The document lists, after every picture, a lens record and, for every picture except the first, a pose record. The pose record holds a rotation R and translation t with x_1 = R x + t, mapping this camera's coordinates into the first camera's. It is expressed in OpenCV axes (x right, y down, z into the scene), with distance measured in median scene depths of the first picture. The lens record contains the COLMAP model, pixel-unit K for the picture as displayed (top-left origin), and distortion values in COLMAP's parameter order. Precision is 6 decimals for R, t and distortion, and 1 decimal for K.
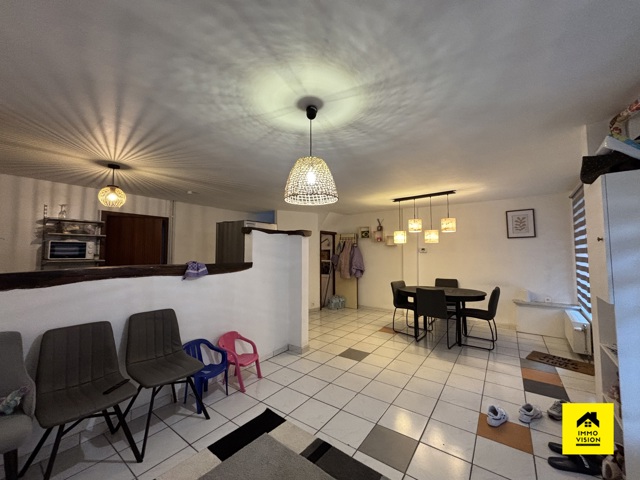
lens RADIAL K [[251.2, 0, 320.5], [0, 251.2, 243.5], [0, 0, 1]] dist [0.000372, -0.000136]
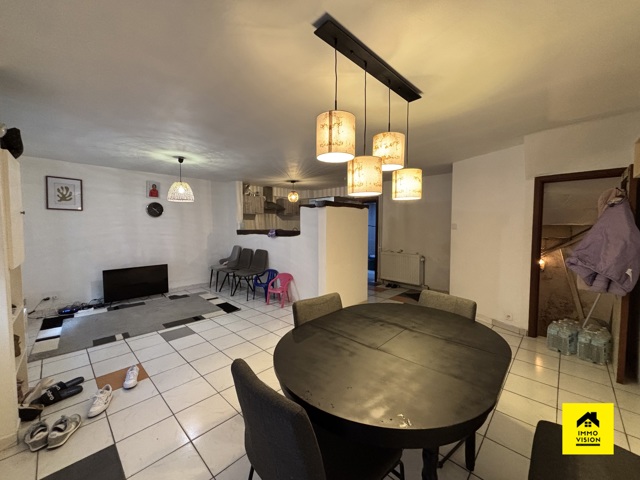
lens RADIAL K [[257.2, 0, 320.0], [0, 257.2, 240.0], [0, 0, 1]] dist [0.000399, -0.000082]
pose [[-0.126895, 0.059424, -0.990135, 1.583661], [0.036906, 0.997796, 0.055154, 0.078779], [0.991229, -0.029544, -0.128808, 1.879361]]
